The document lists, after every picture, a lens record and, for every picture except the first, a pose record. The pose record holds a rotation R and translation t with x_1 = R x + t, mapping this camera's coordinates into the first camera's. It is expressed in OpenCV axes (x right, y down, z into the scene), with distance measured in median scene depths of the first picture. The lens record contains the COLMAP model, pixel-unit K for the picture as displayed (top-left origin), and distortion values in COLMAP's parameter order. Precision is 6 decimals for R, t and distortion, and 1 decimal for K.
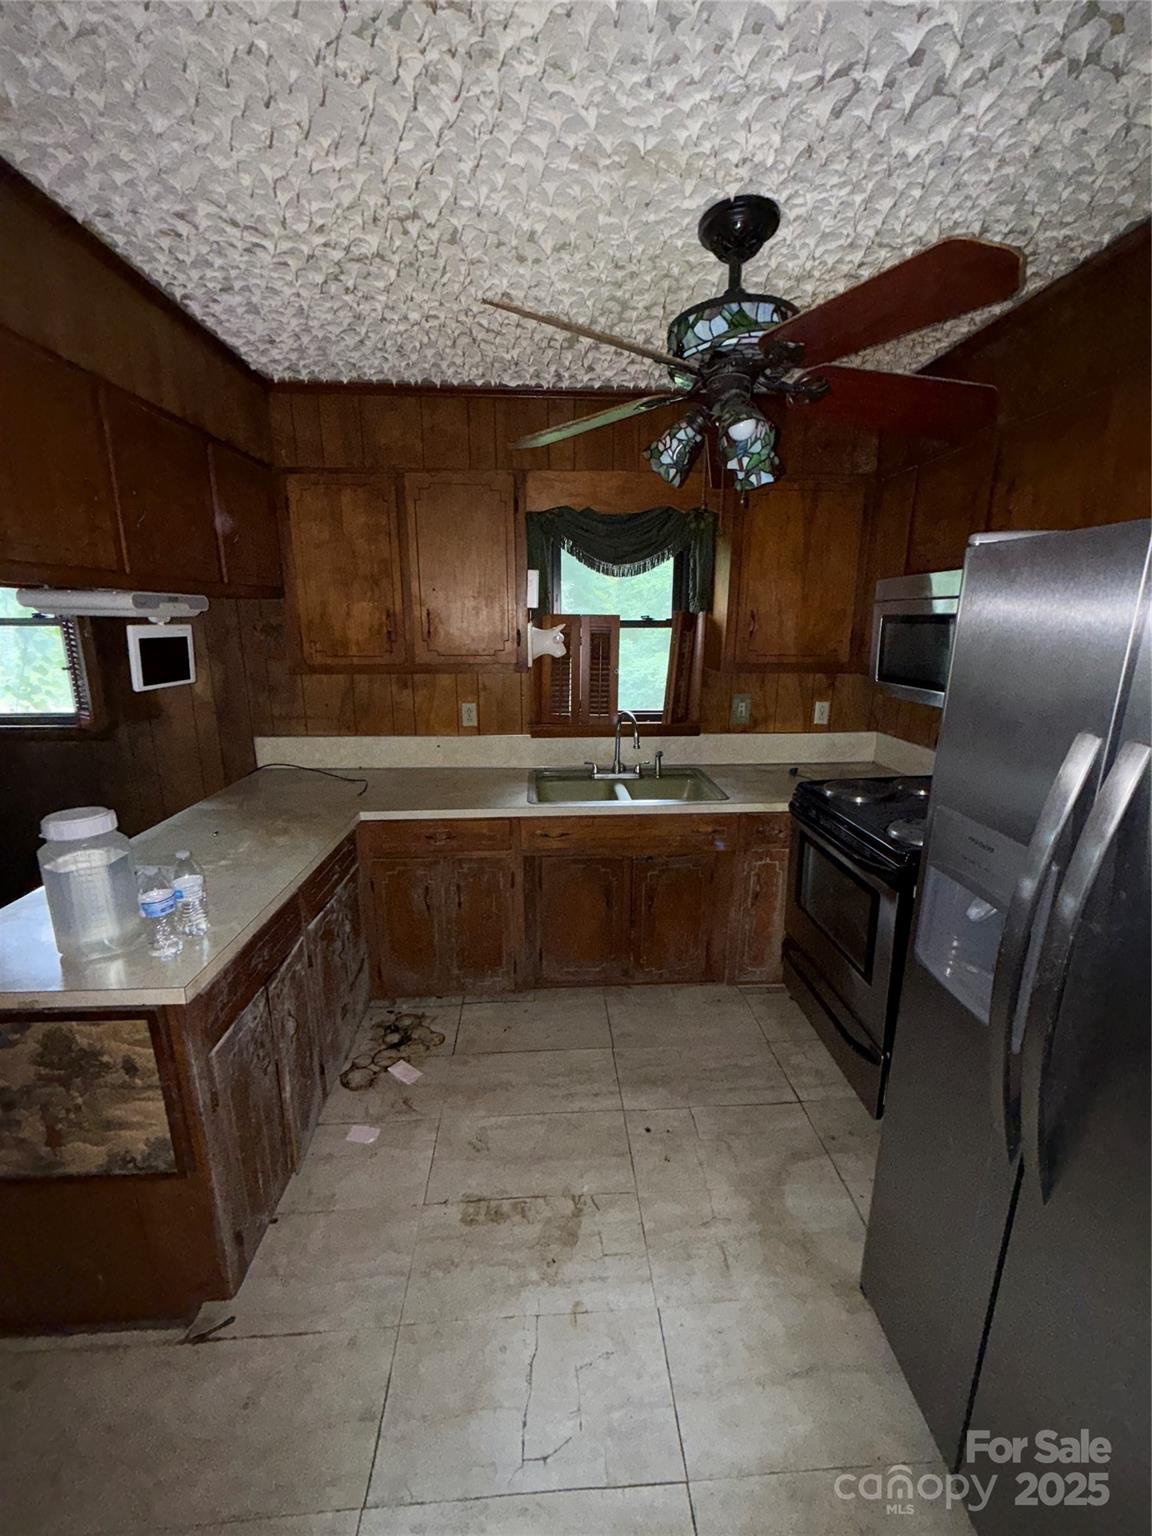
lens RADIAL K [[612.2, 0, 578.2], [0, 612.2, 765.8], [0, 0, 1]] dist [-0.000285, -0.000200]
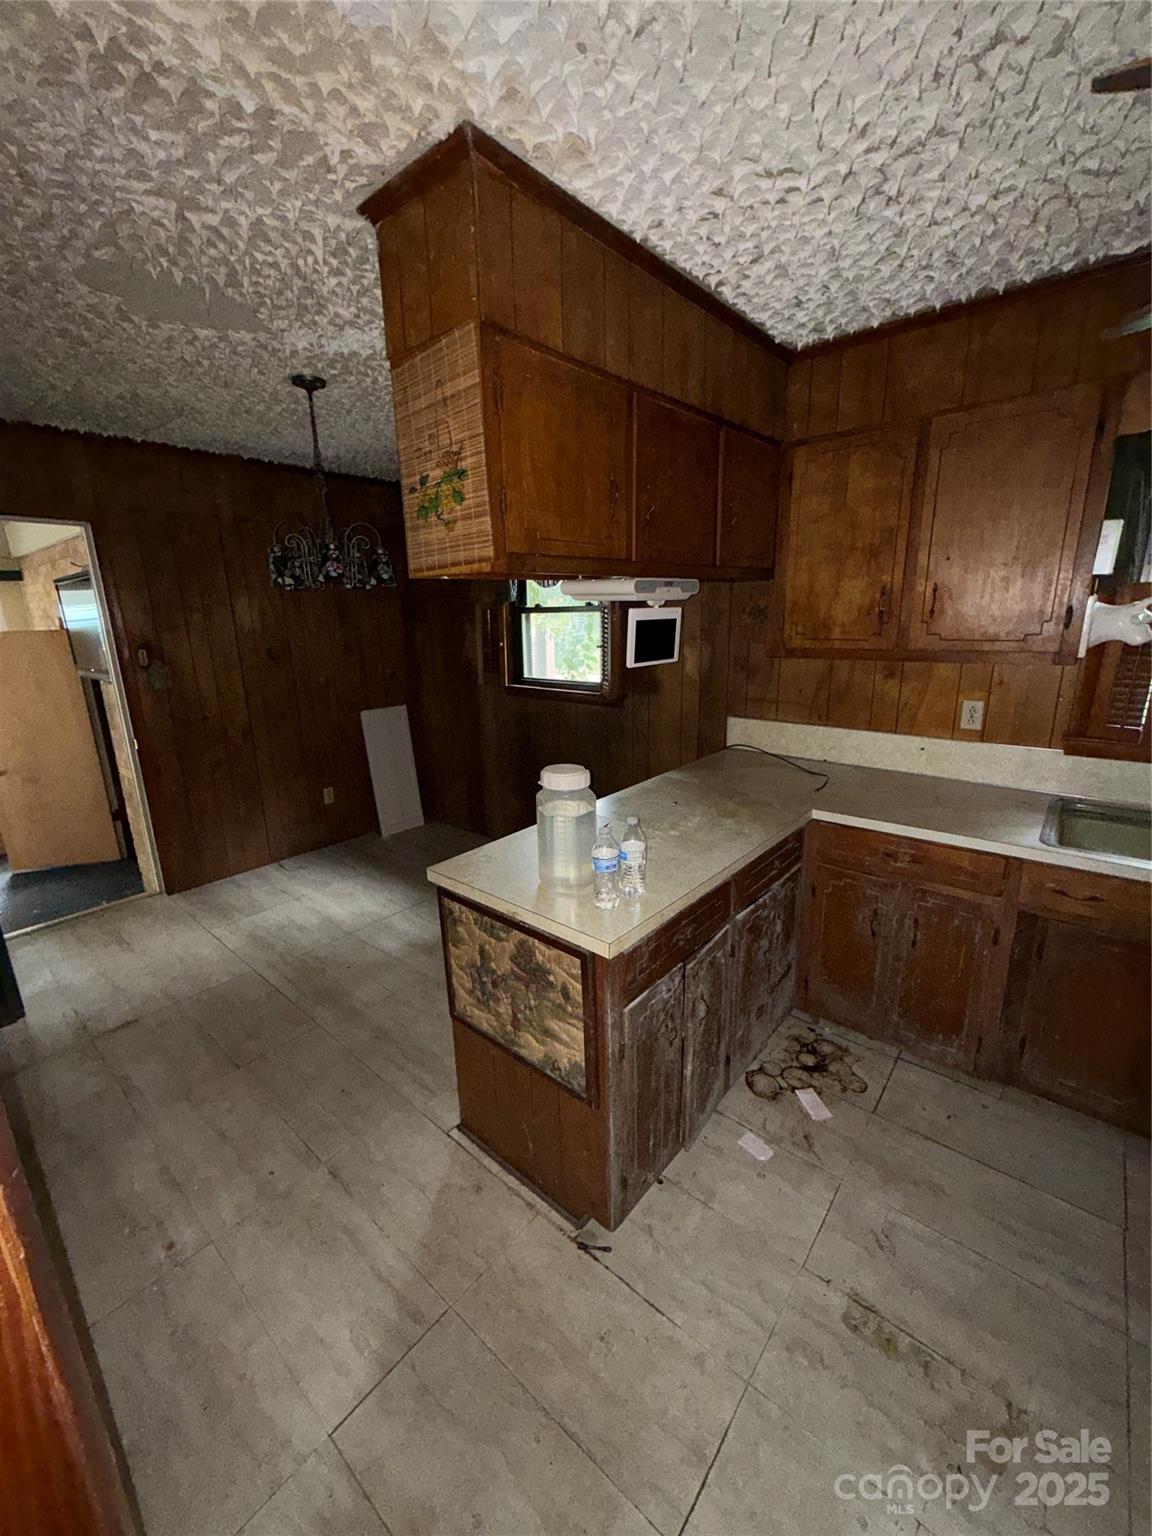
lens RADIAL K [[612.2, 0, 575.5], [0, 612.2, 765.0], [0, 0, 1]] dist [-0.000285, -0.000200]
pose [[0.721876, 0.151331, -0.675273, -0.003406], [-0.135533, 0.987816, 0.076486, -0.015705], [0.678620, 0.036308, 0.733591, 0.100893]]
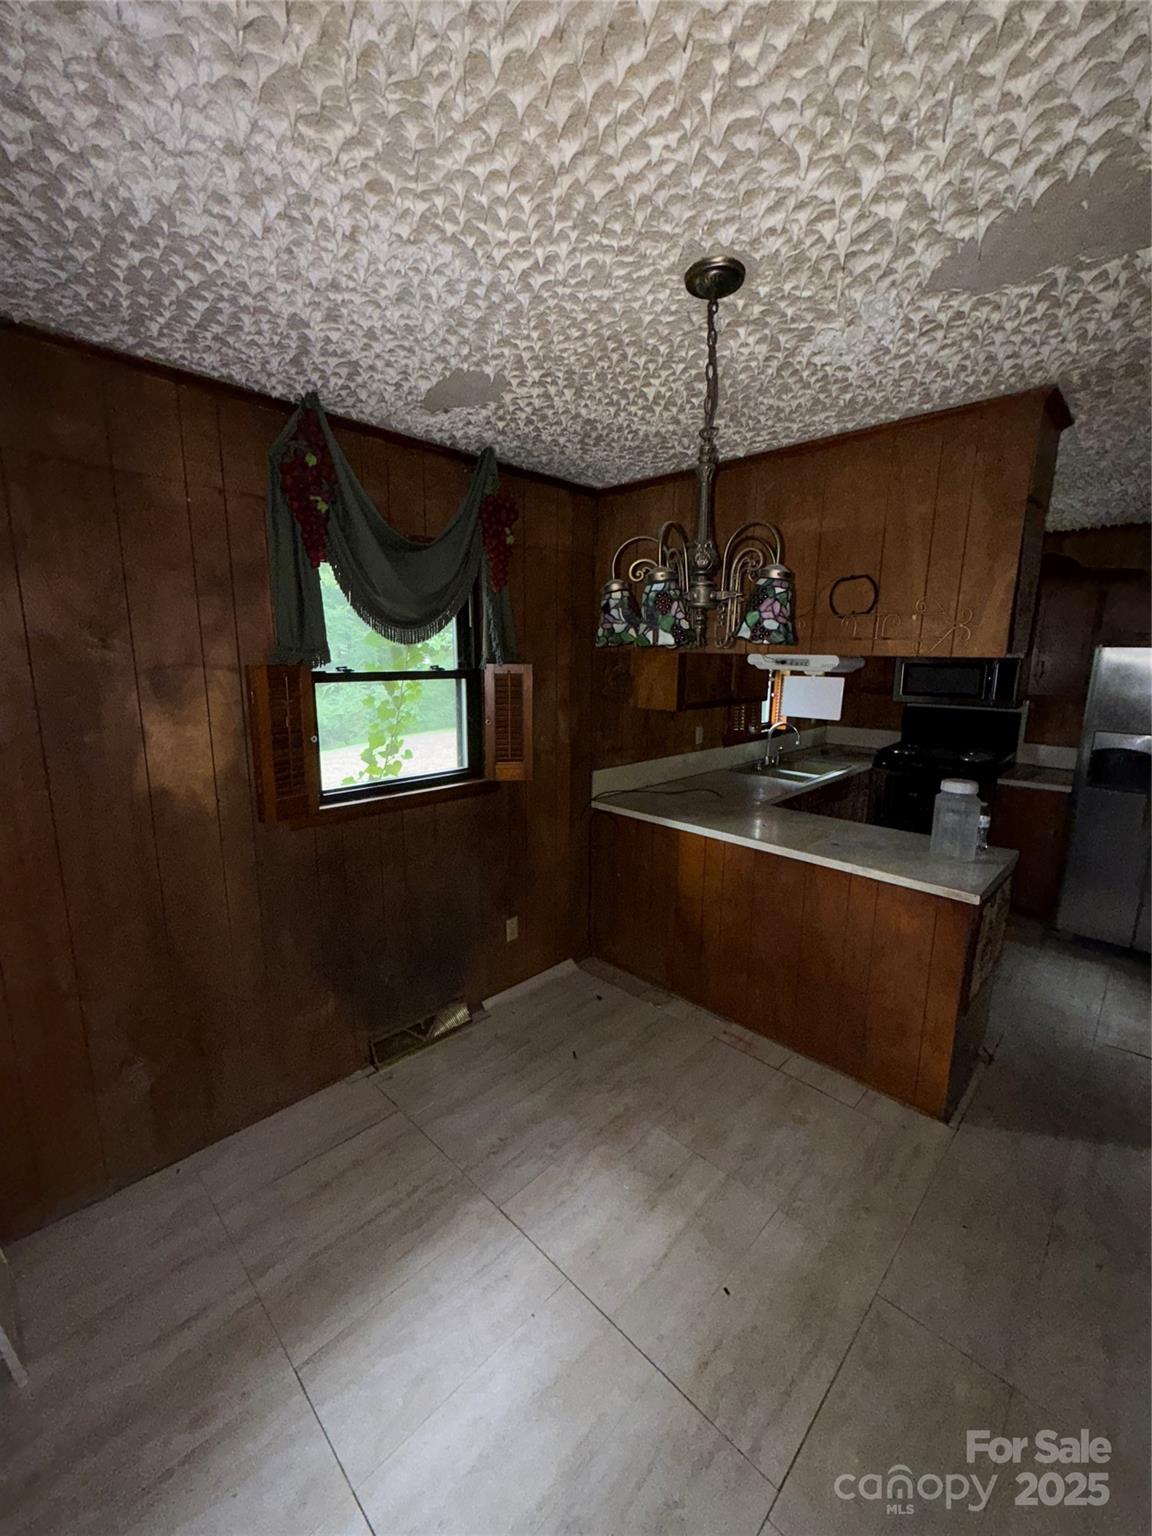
lens RADIAL K [[612.2, 0, 578.2], [0, 612.2, 767.0], [0, 0, 1]] dist [-0.000285, -0.000200]
pose [[0.741161, -0.123037, 0.659956, -1.979789], [0.154838, 0.987886, 0.010284, -0.107362], [-0.653227, 0.094564, 0.751233, 0.259625]]
